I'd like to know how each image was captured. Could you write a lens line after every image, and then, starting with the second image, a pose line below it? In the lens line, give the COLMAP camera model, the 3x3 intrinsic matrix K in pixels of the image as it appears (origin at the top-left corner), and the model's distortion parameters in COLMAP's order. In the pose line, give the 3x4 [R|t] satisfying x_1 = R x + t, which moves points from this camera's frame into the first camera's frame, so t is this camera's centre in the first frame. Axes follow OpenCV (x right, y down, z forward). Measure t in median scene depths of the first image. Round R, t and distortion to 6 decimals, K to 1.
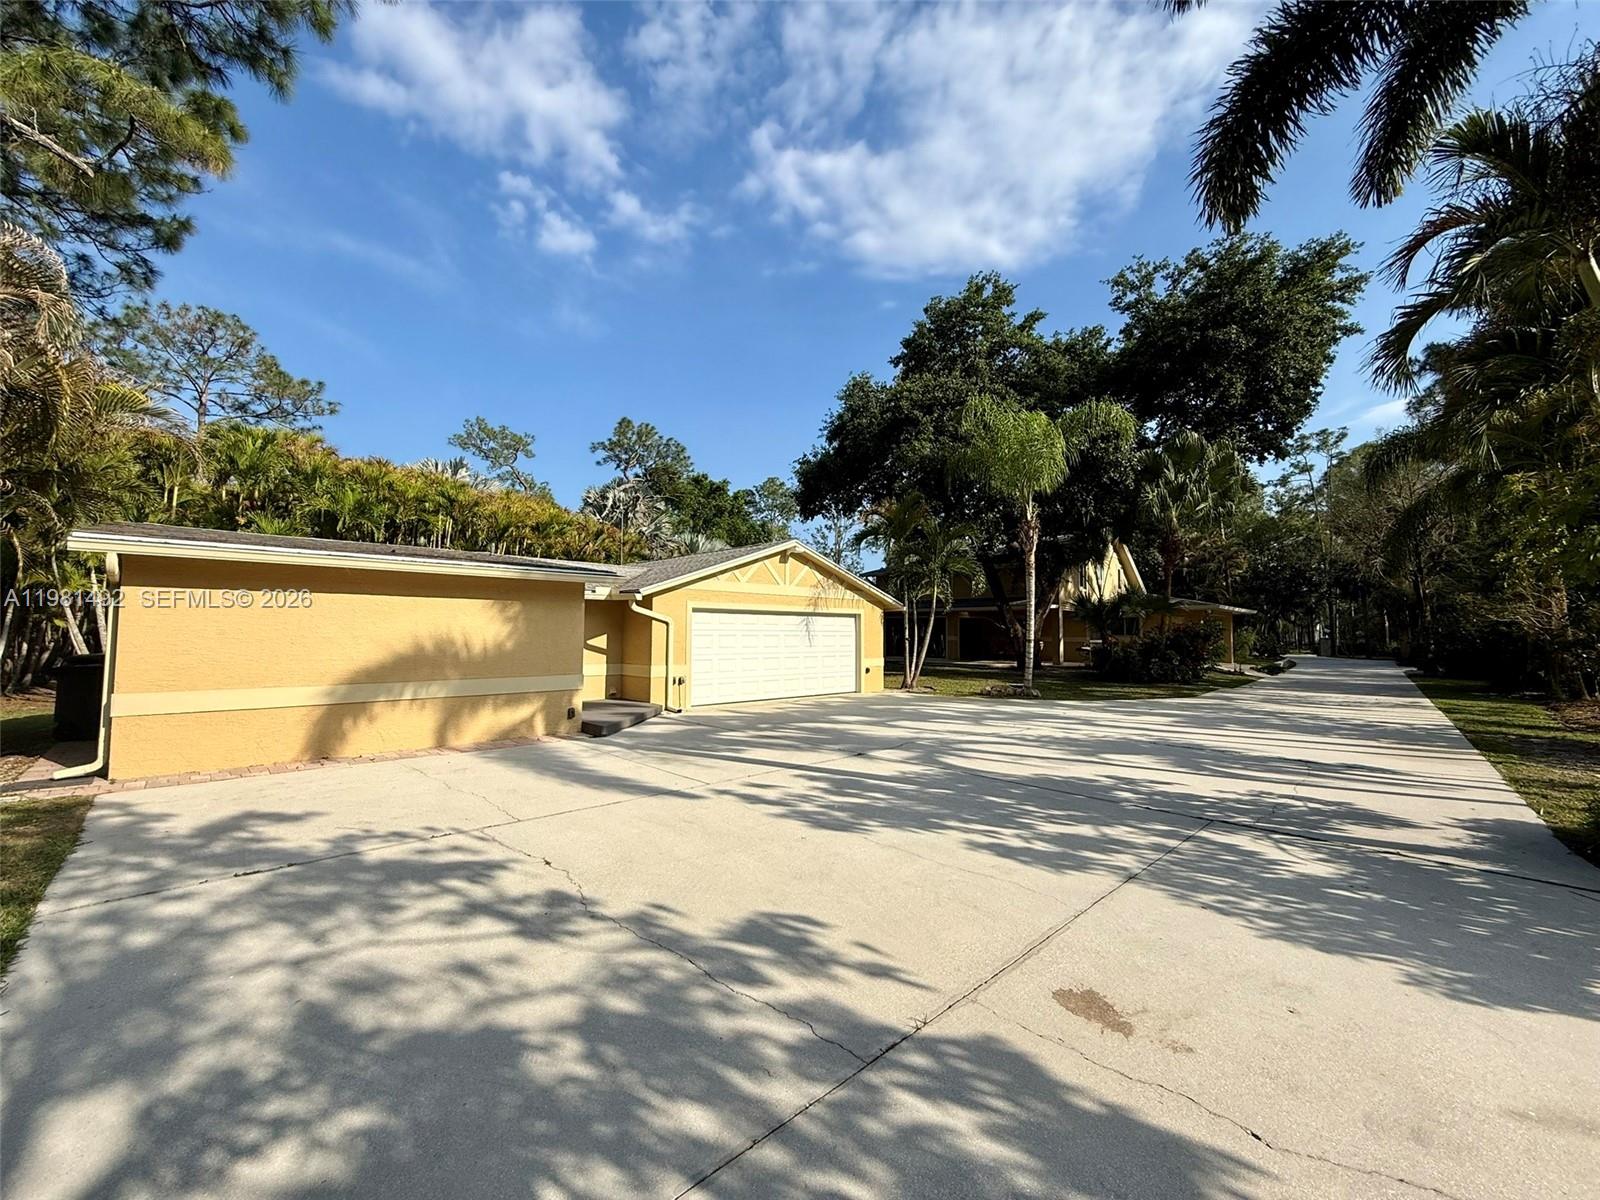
lens RADIAL K [[639.9, 0, 798.4], [0, 639.9, 600.1], [0, 0, 1]] dist [0.004532, 0.000267]
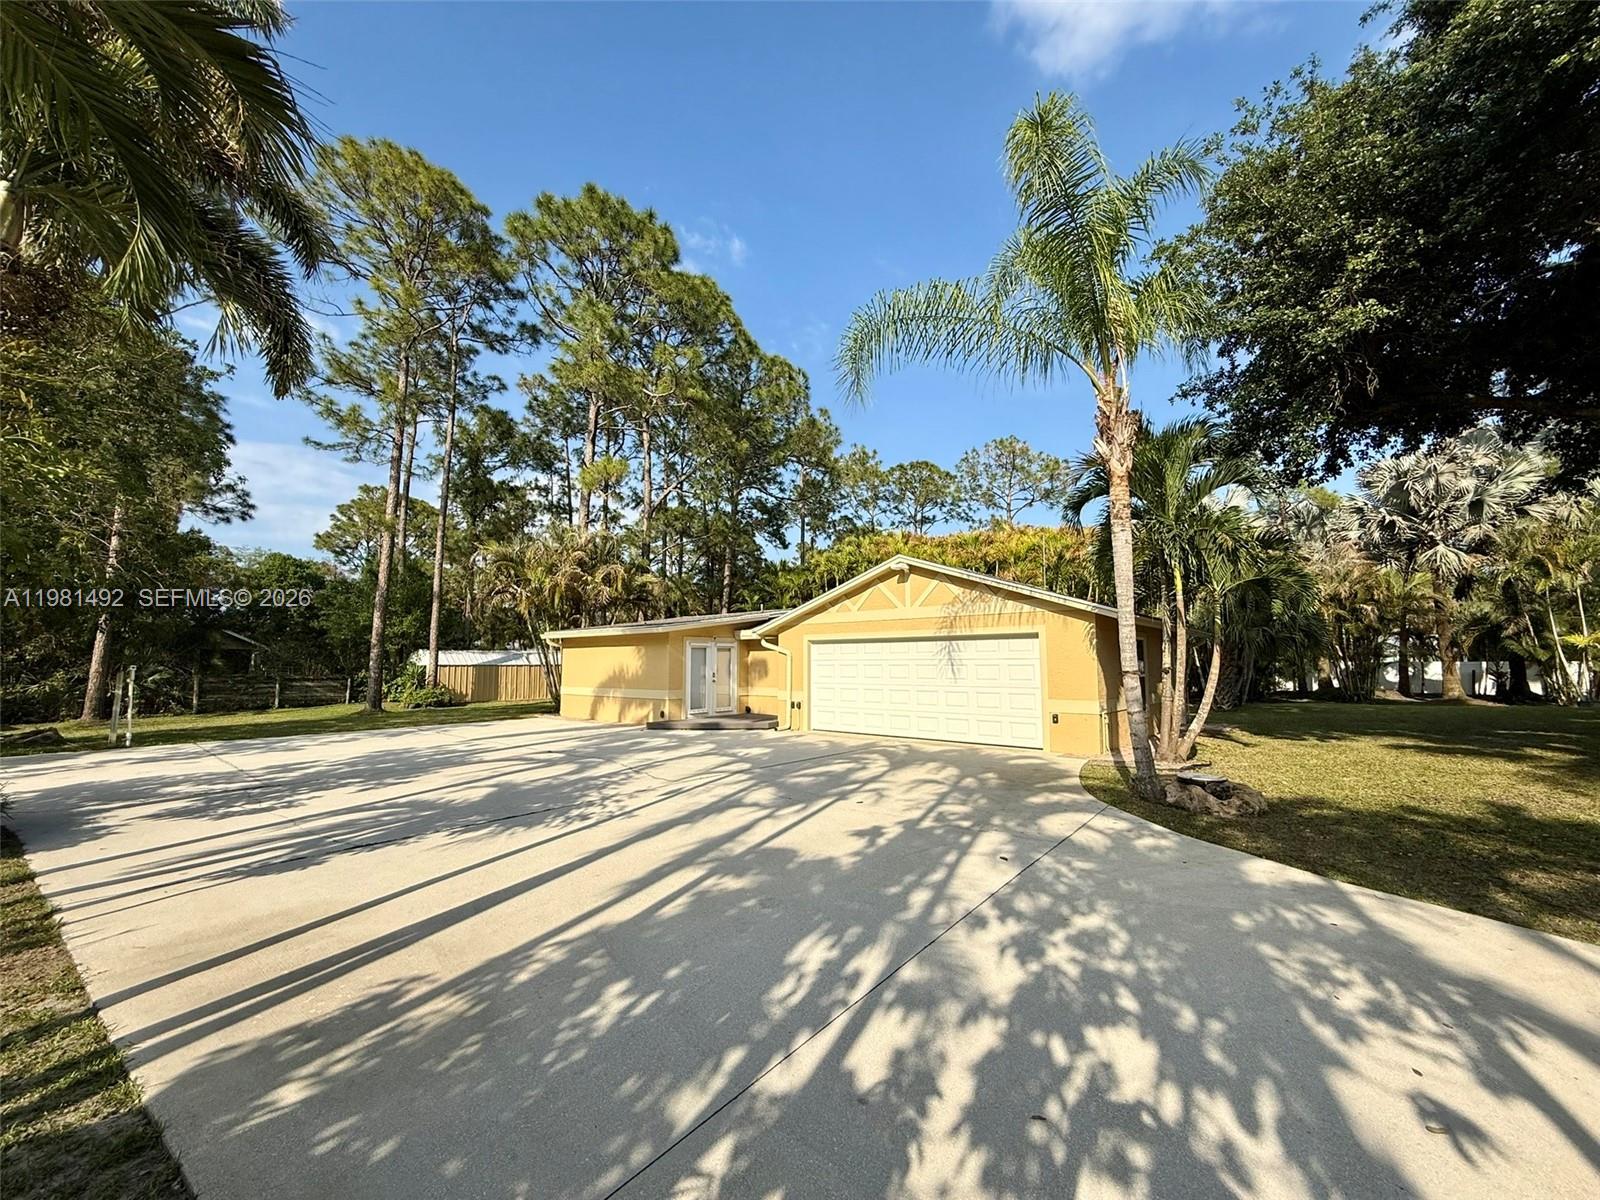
lens RADIAL K [[639.9, 0, 798.5], [0, 639.9, 594.3], [0, 0, 1]] dist [0.004532, 0.000267]
pose [[0.060297, -0.112842, -0.991782, 0.847838], [0.058675, 0.992272, -0.109330, 0.046425], [0.996454, -0.051600, 0.066452, 0.802073]]
